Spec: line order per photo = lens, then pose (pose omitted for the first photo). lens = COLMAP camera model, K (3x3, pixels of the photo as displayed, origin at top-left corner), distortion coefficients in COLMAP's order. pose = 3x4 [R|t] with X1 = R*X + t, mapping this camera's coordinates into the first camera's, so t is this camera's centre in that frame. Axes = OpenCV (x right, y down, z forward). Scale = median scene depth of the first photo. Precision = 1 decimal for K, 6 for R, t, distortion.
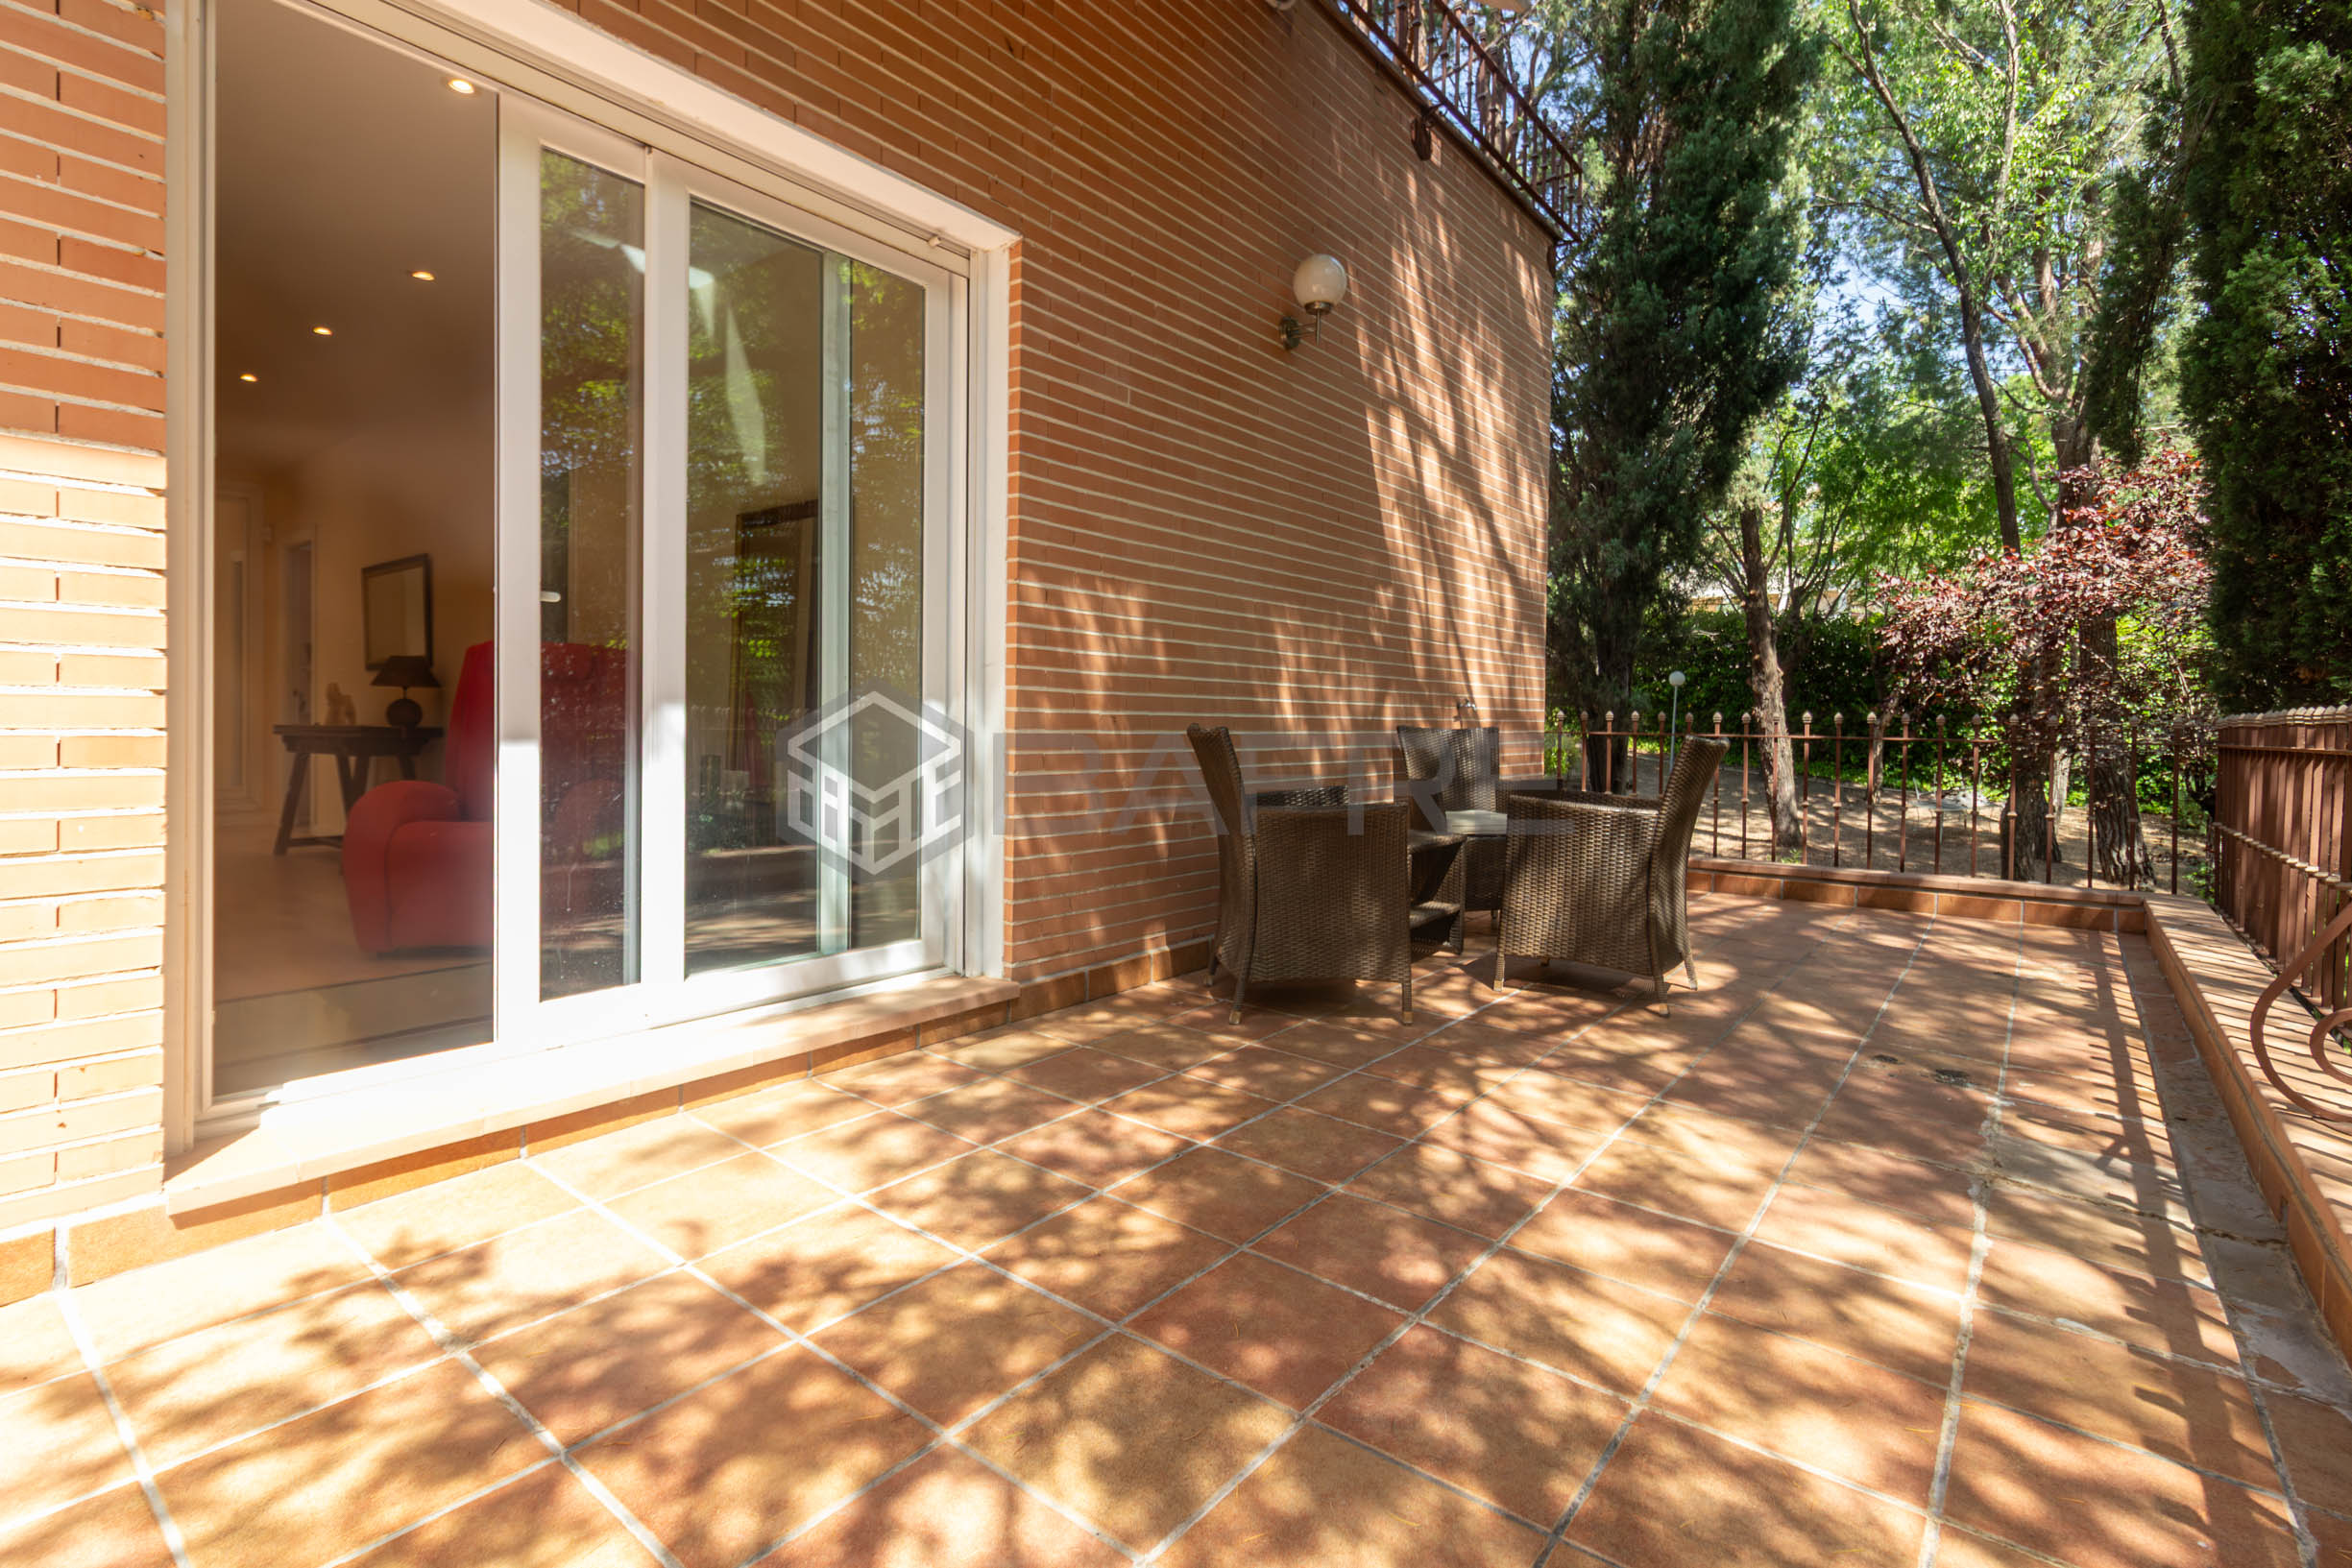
lens RADIAL K [[1095.9, 0, 1184.8], [0, 1095.9, 732.1], [0, 0, 1]] dist [0.001914, 0.000571]
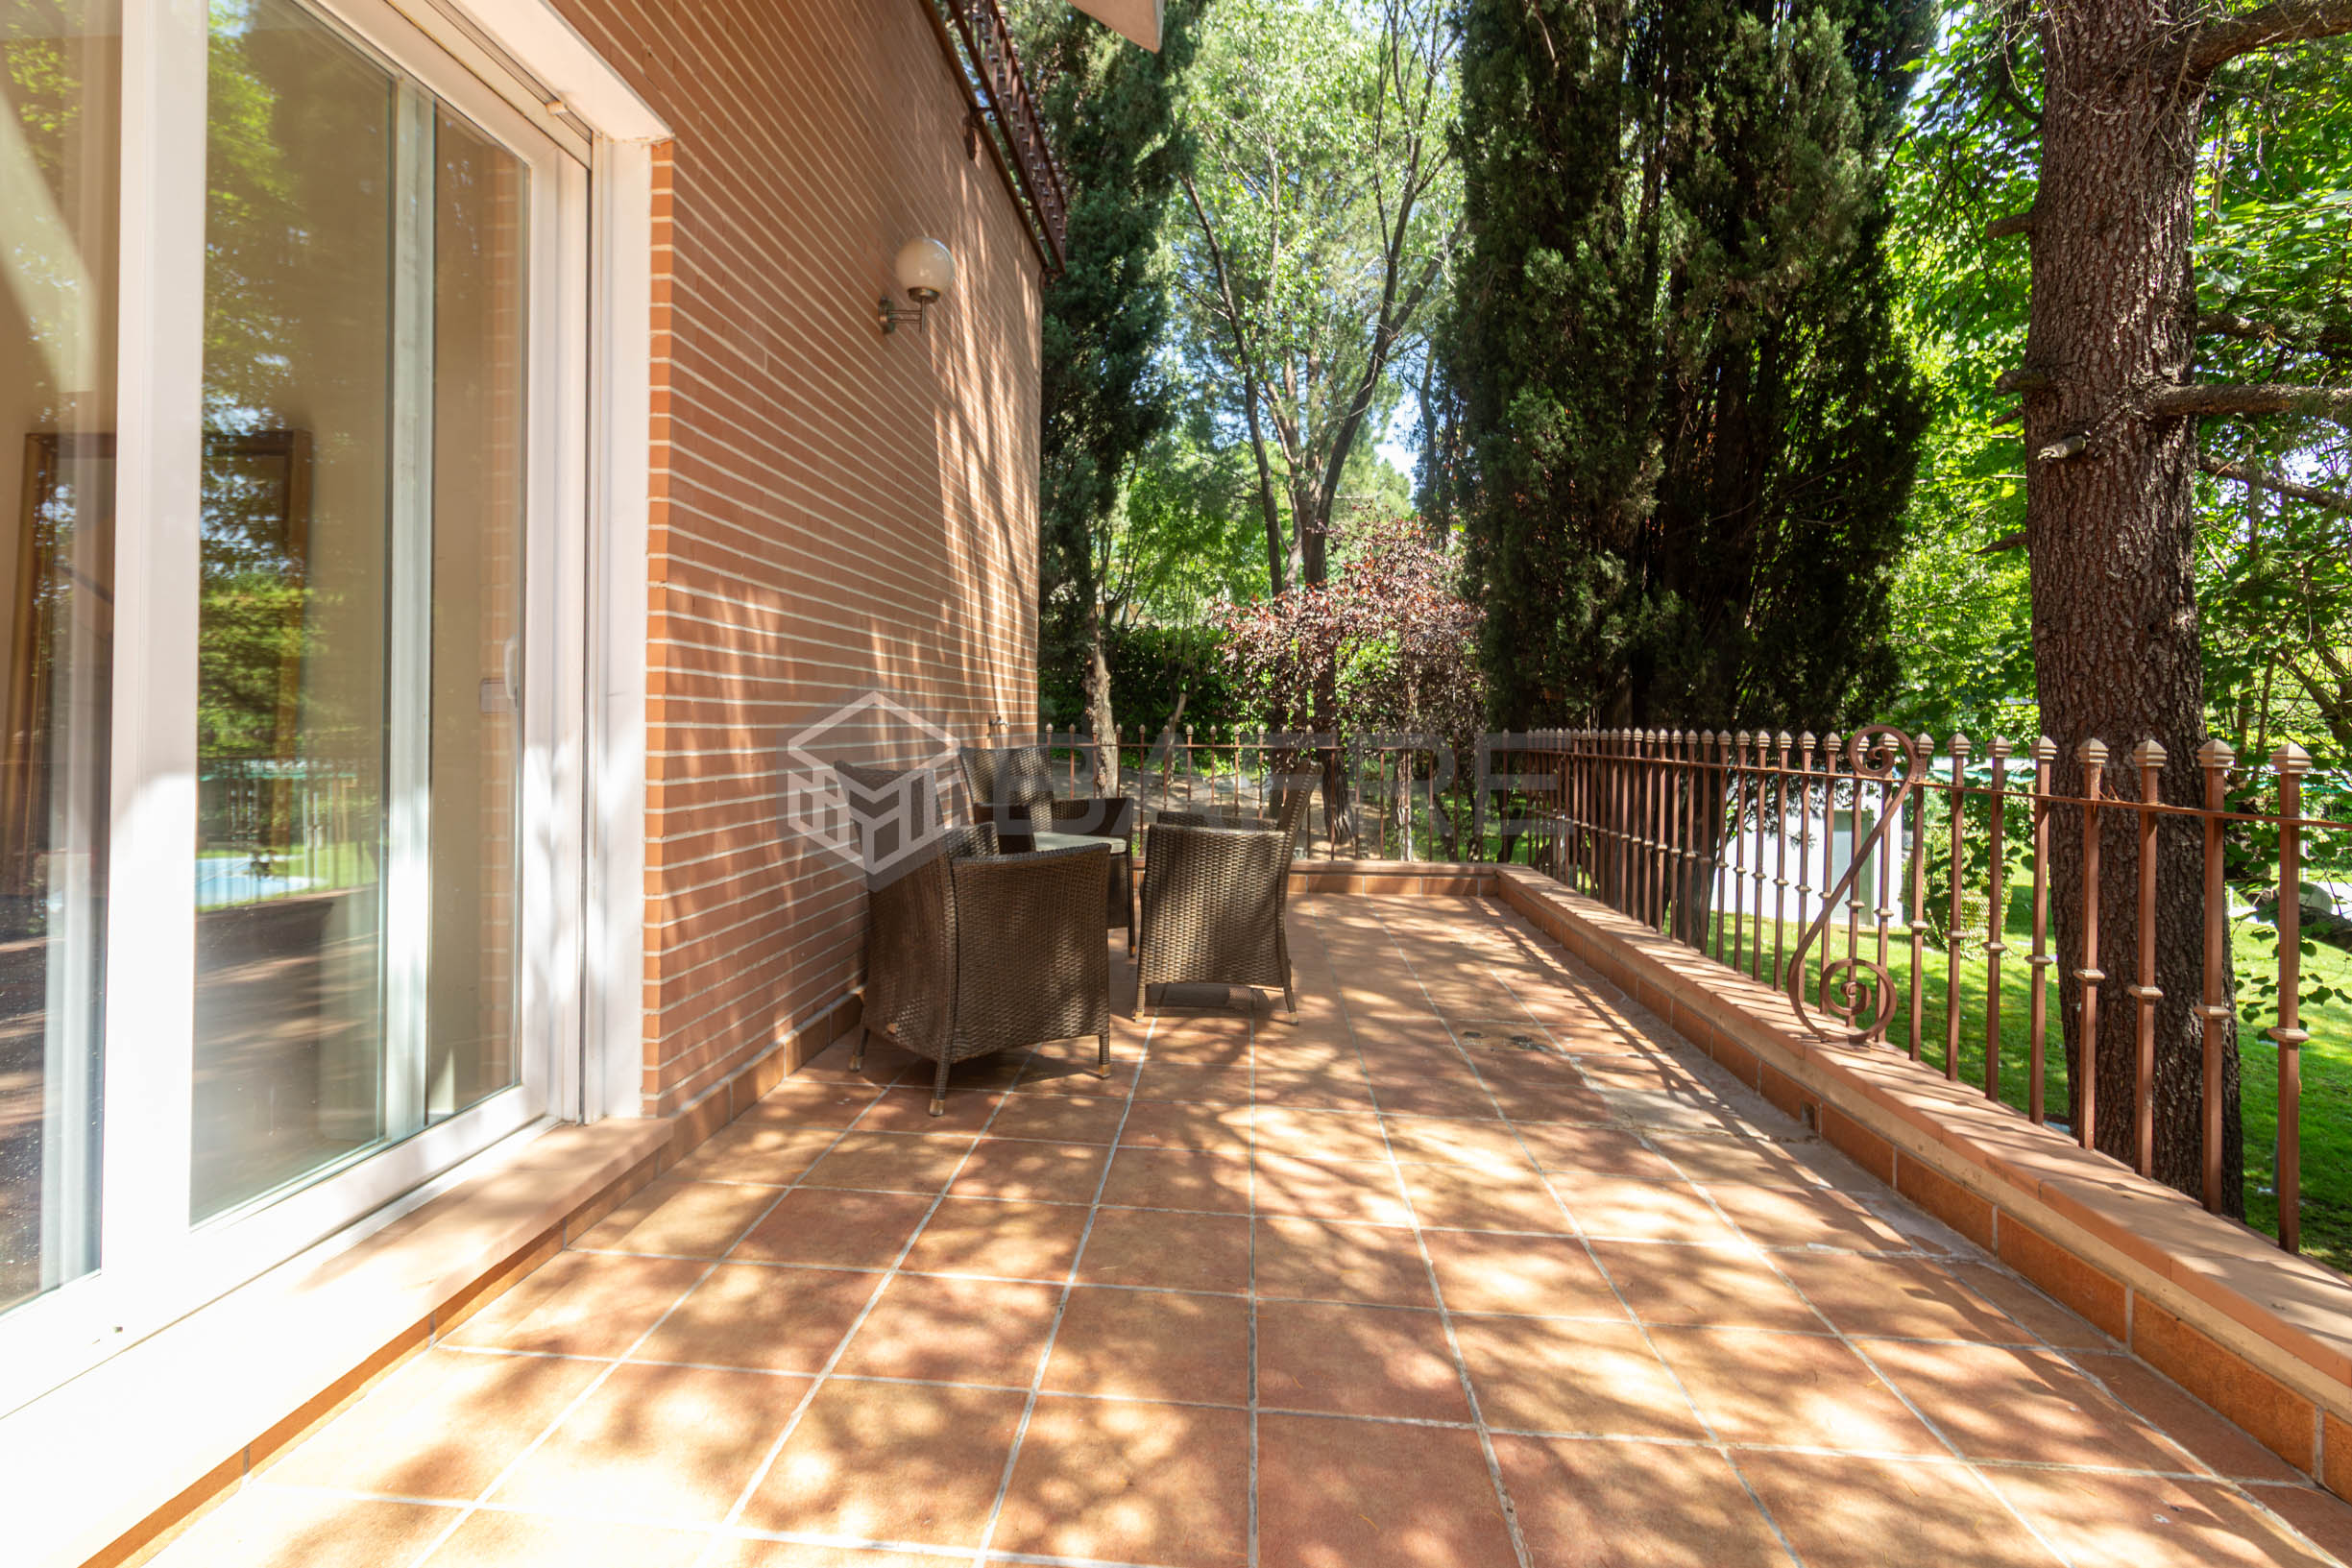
lens RADIAL K [[1095.9, 0, 1157.6], [0, 1095.9, 705.4], [0, 0, 1]] dist [0.001914, 0.000571]
pose [[0.837822, 0.001733, 0.545941, -0.310251], [0.008861, 0.999820, -0.016772, -0.042492], [-0.545872, 0.018890, 0.837656, 0.201856]]
